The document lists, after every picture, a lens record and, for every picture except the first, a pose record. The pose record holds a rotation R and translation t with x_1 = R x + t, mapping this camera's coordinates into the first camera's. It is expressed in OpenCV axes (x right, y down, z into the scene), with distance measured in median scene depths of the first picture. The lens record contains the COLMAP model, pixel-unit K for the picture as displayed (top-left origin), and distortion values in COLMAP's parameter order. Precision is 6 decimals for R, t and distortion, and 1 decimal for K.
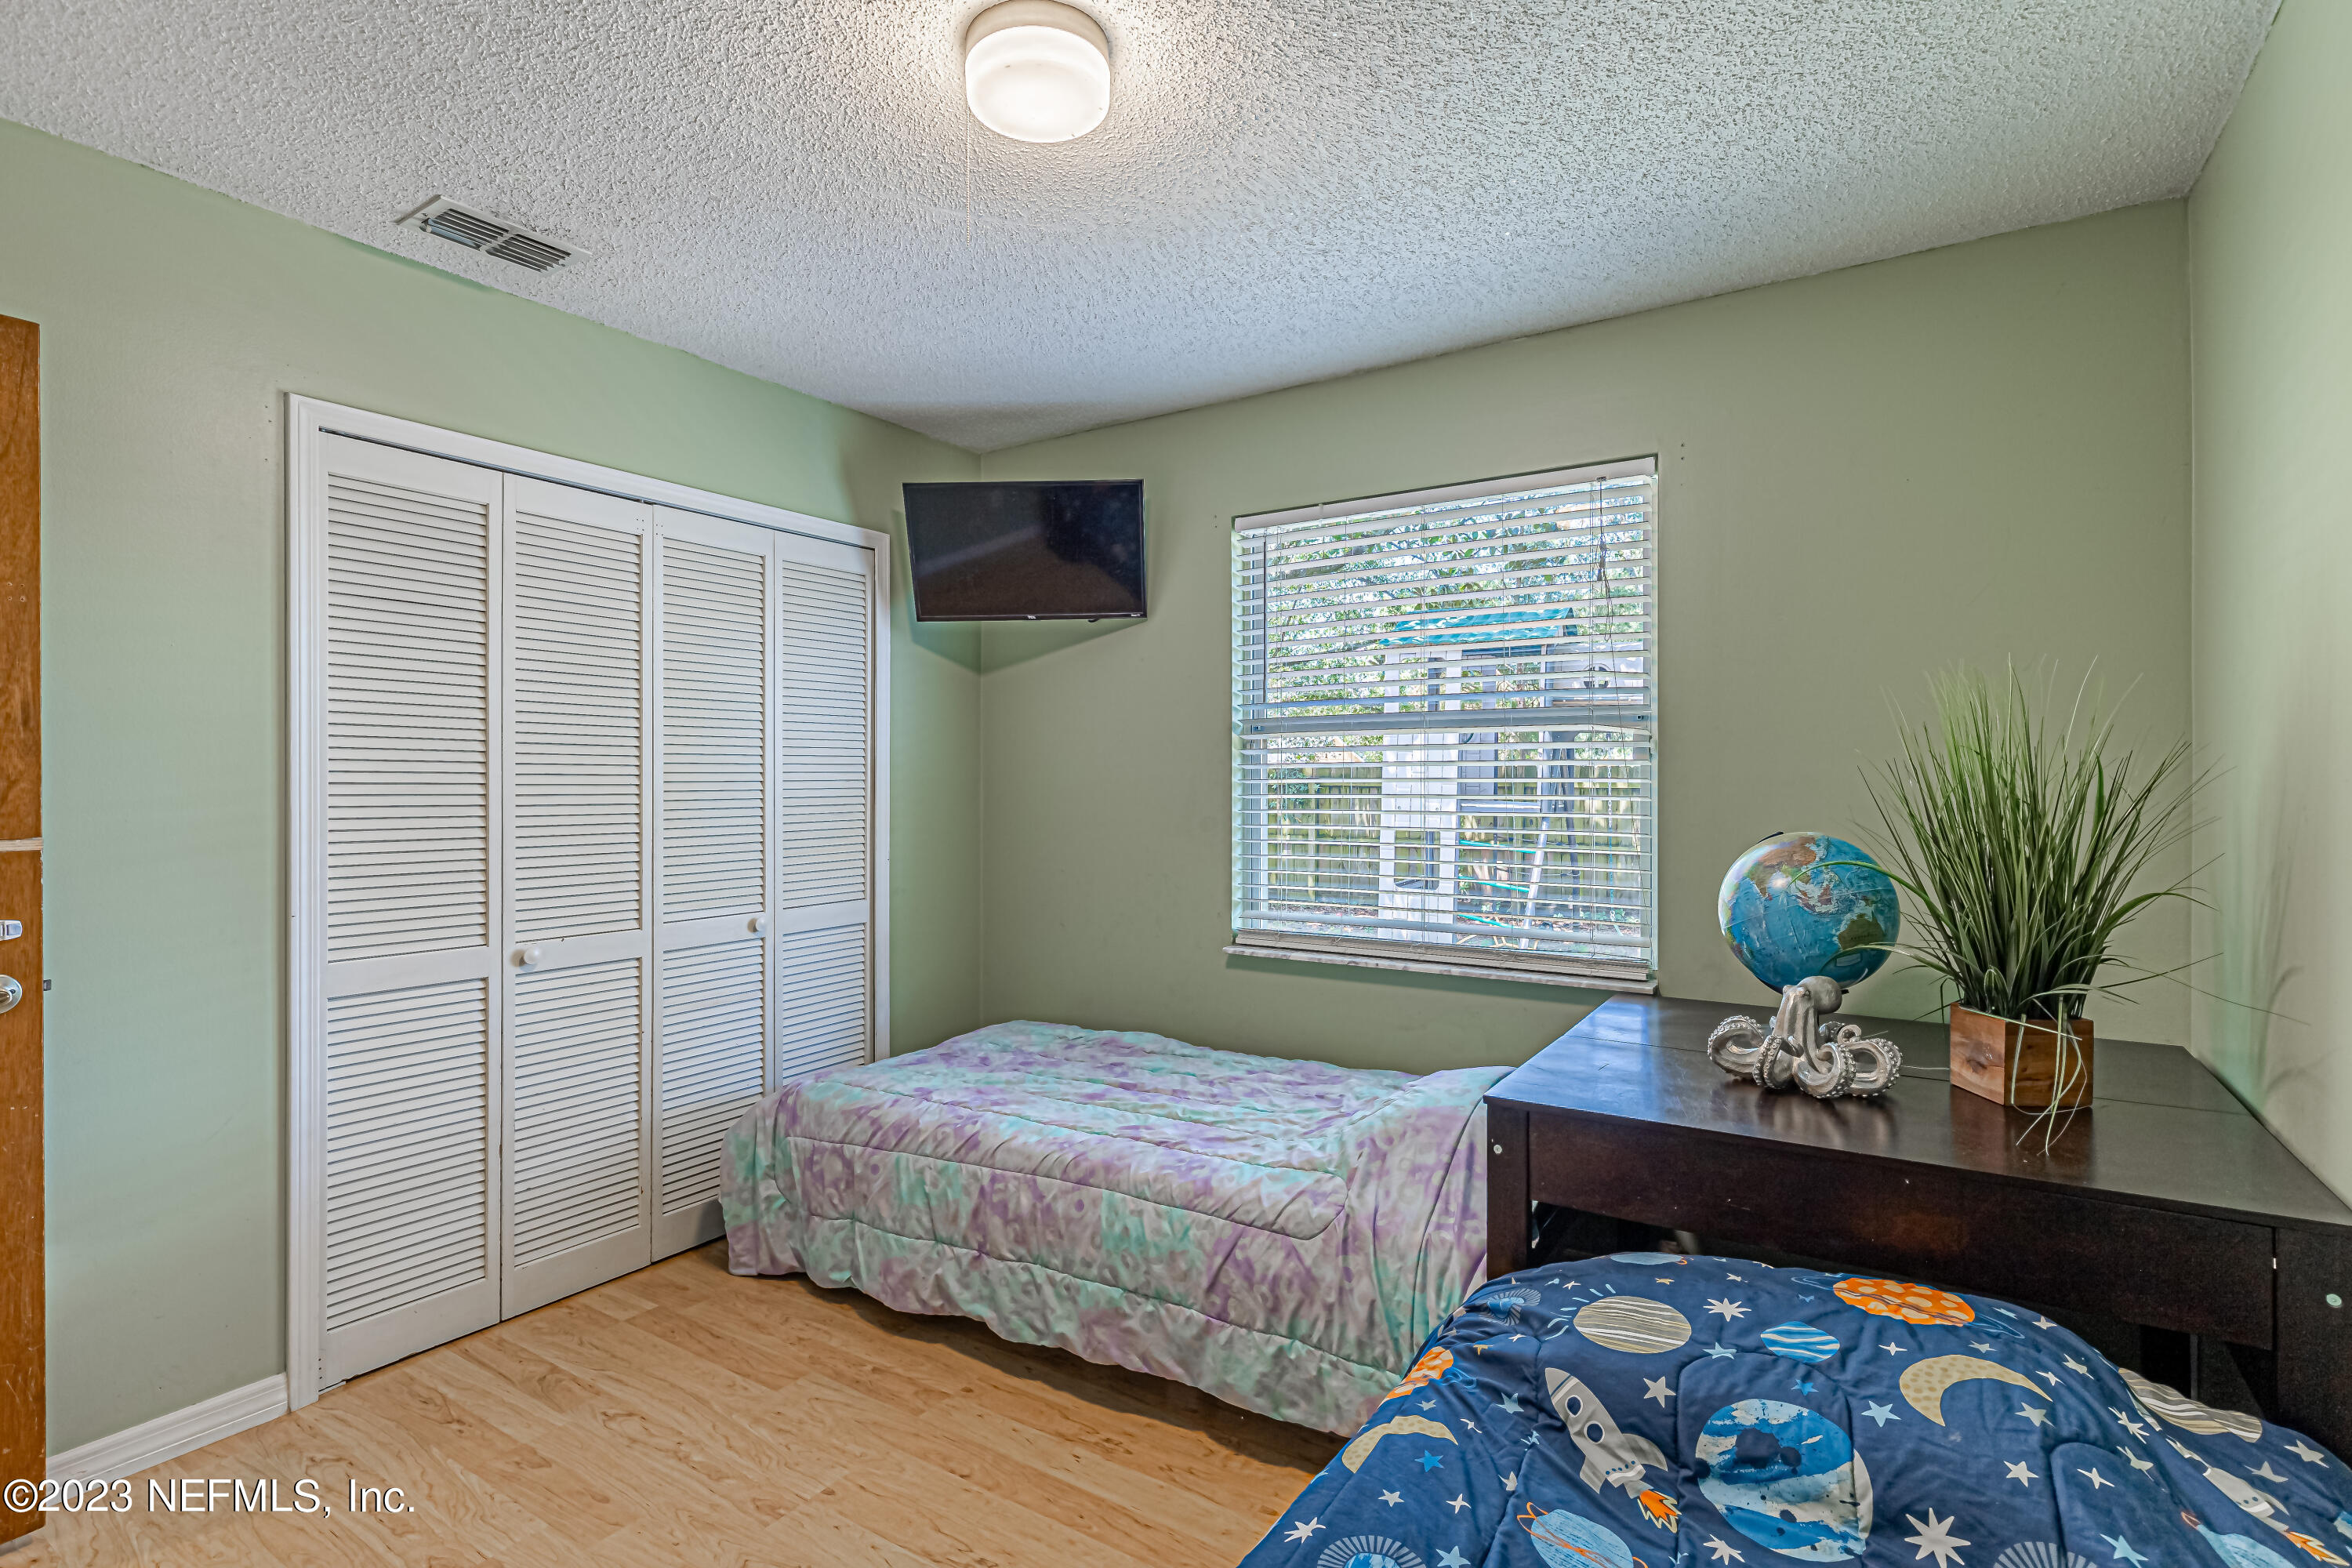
lens RADIAL K [[1122.8, 0, 1184.2], [0, 1122.8, 777.6], [0, 0, 1]] dist [-0.002392, -0.000426]
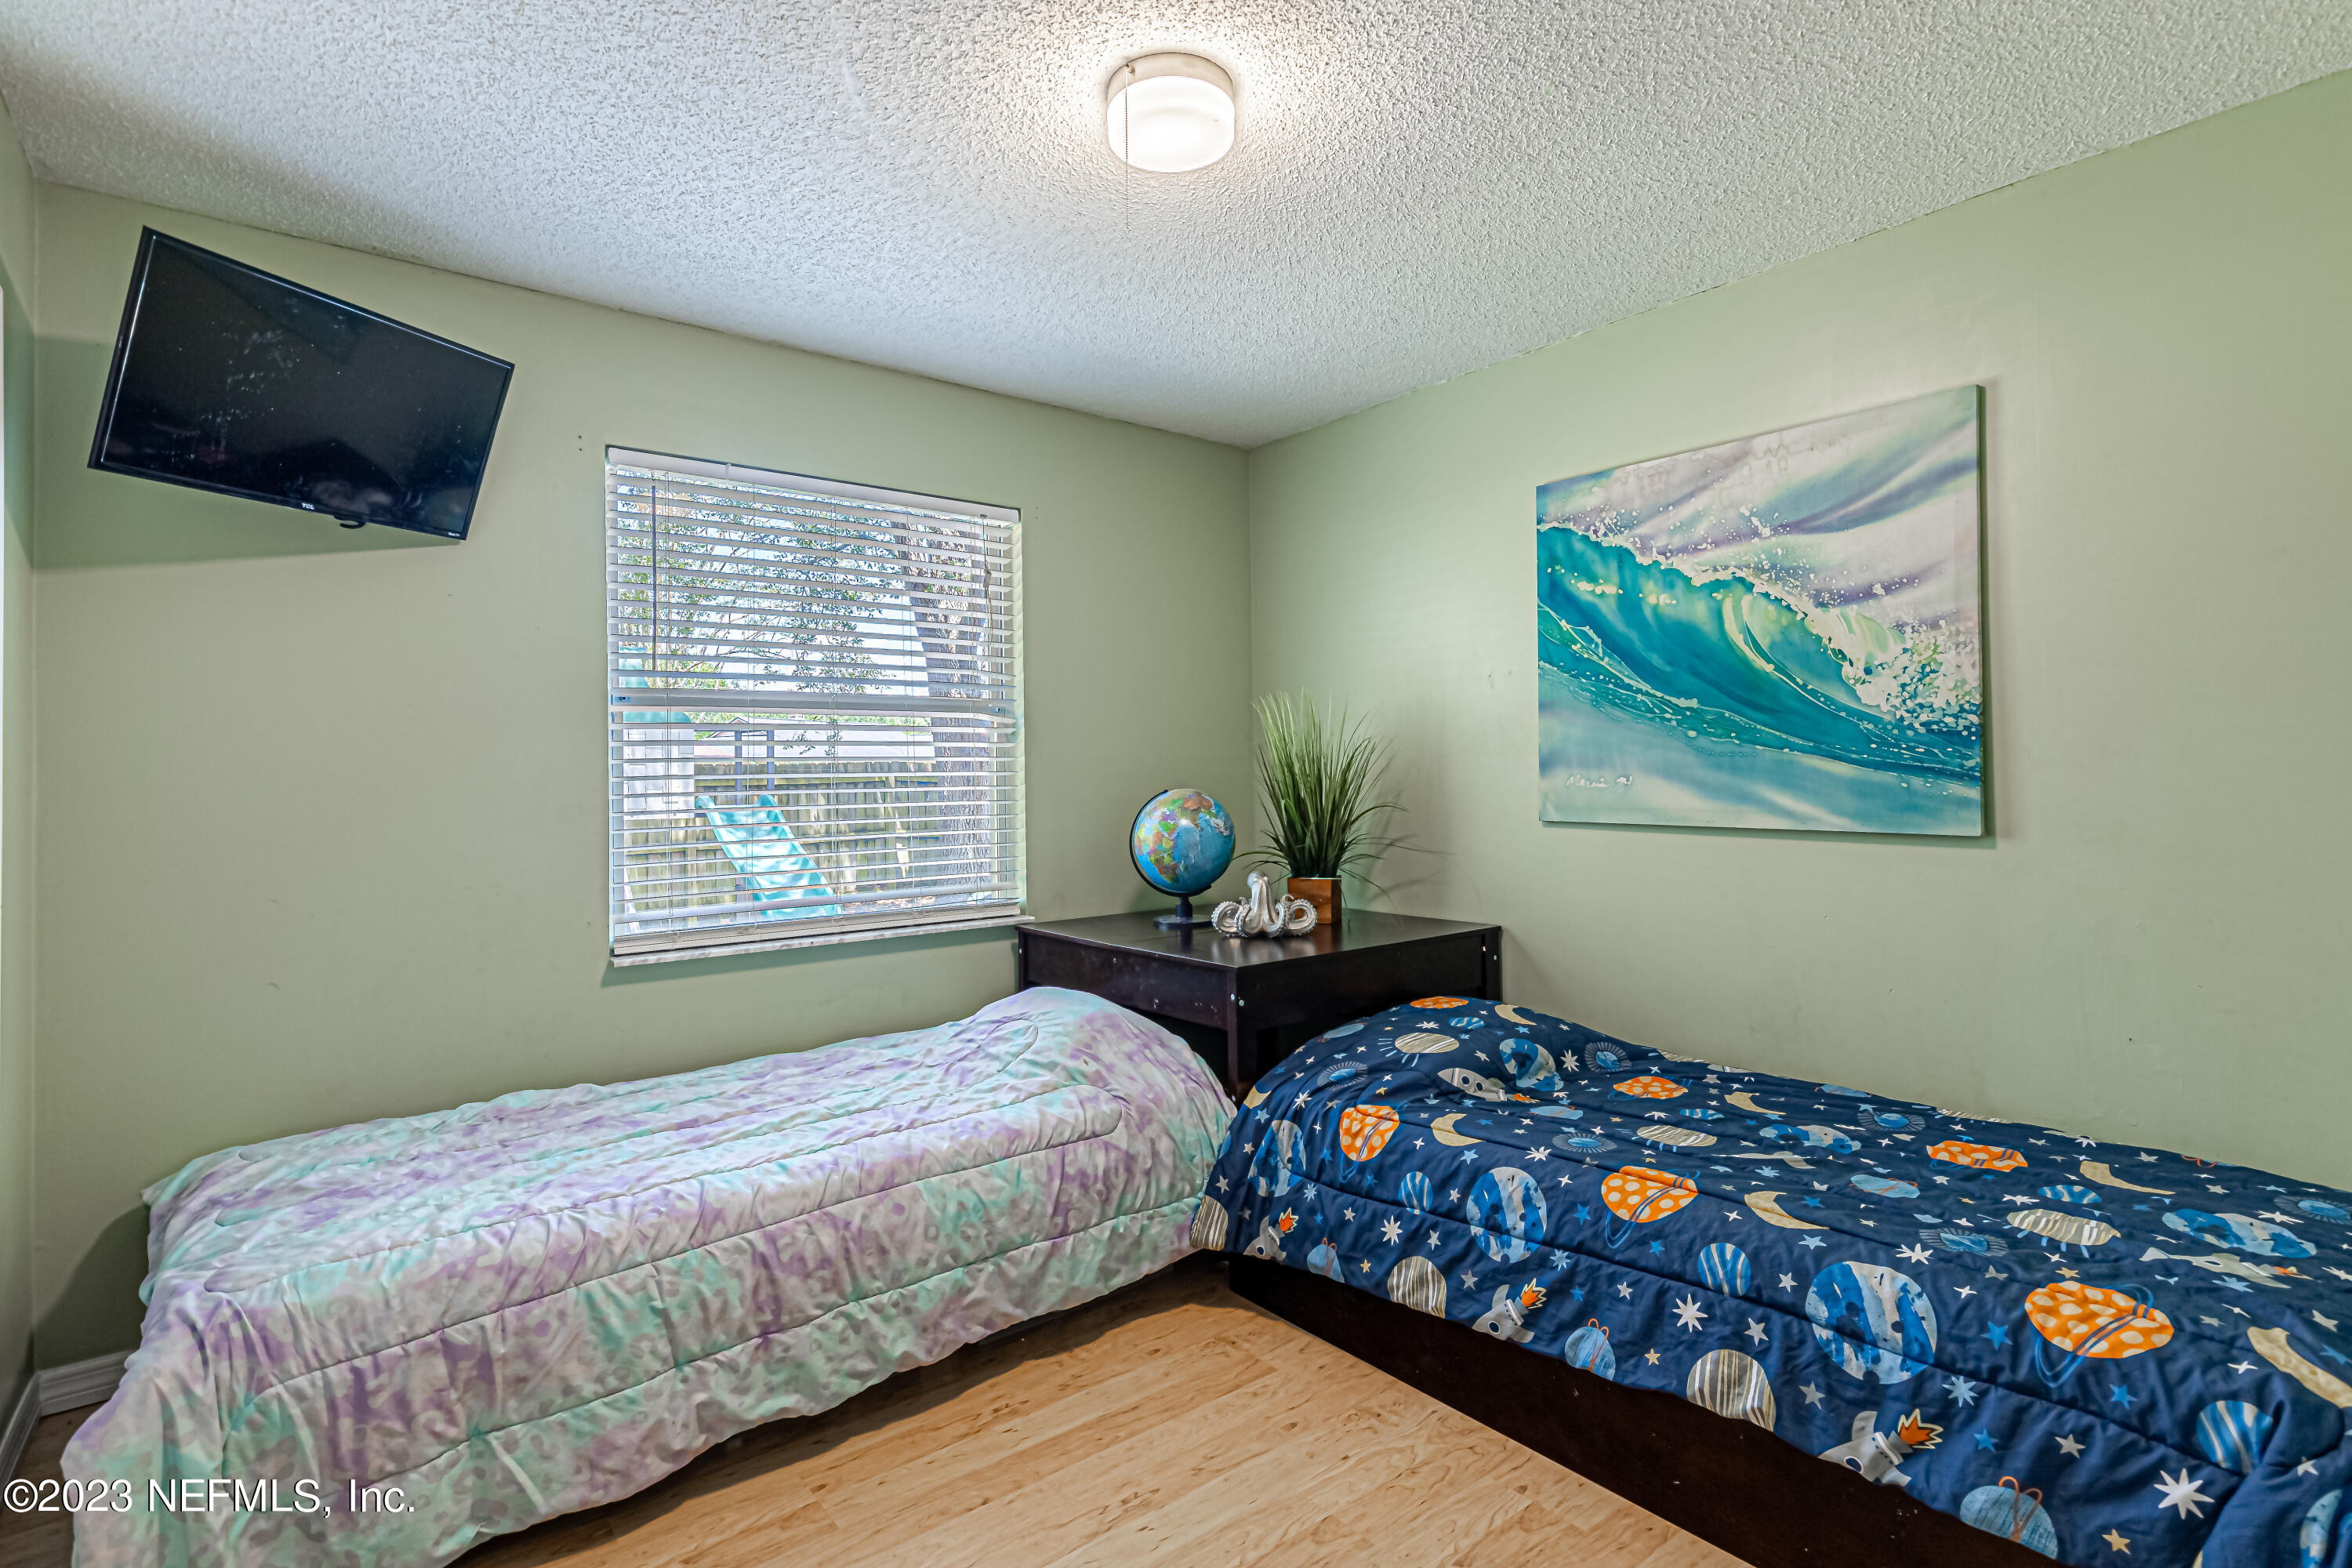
lens RADIAL K [[1122.8, 0, 1184.2], [0, 1122.8, 777.6], [0, 0, 1]] dist [-0.002392, -0.000426]
pose [[0.327076, -0.006175, 0.944978, -0.870815], [0.017809, 0.999841, 0.000369, 0.032276], [-0.944830, 0.016708, 0.327134, 0.469256]]
